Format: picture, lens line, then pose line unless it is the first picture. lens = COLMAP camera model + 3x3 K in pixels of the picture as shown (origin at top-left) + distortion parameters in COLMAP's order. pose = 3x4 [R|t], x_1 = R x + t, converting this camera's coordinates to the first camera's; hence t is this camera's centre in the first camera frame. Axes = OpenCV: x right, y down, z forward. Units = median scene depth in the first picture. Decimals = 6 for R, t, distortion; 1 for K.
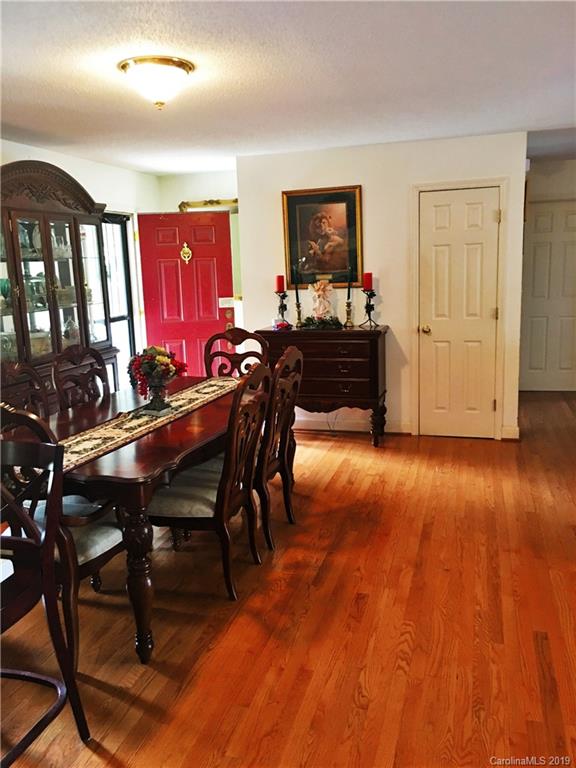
lens RADIAL K [[656.9, 0, 287.1], [0, 656.9, 373.8], [0, 0, 1]] dist [0.100092, -0.122559]
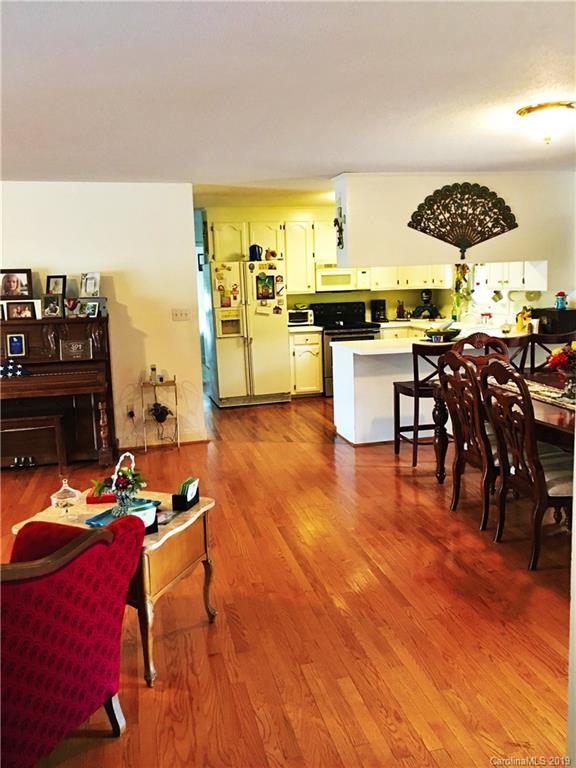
lens RADIAL K [[656.9, 0, 287.1], [0, 656.9, 373.8], [0, 0, 1]] dist [0.100092, -0.122559]
pose [[-0.872170, 0.130072, -0.471593, 0.773653], [-0.018736, 0.954415, 0.297893, -0.321936], [0.488843, 0.268649, -0.829976, 1.718367]]
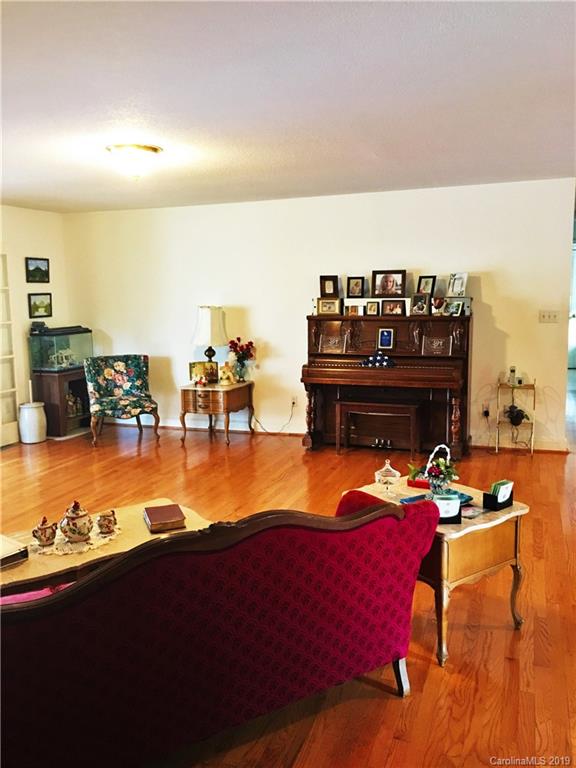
lens RADIAL K [[656.9, 0, 287.1], [0, 656.9, 373.8], [0, 0, 1]] dist [0.100092, -0.122559]
pose [[-0.996346, 0.040215, 0.075353, 0.706620], [0.060383, 0.955597, 0.288422, -0.334495], [-0.060408, 0.291918, -0.954534, 1.786811]]
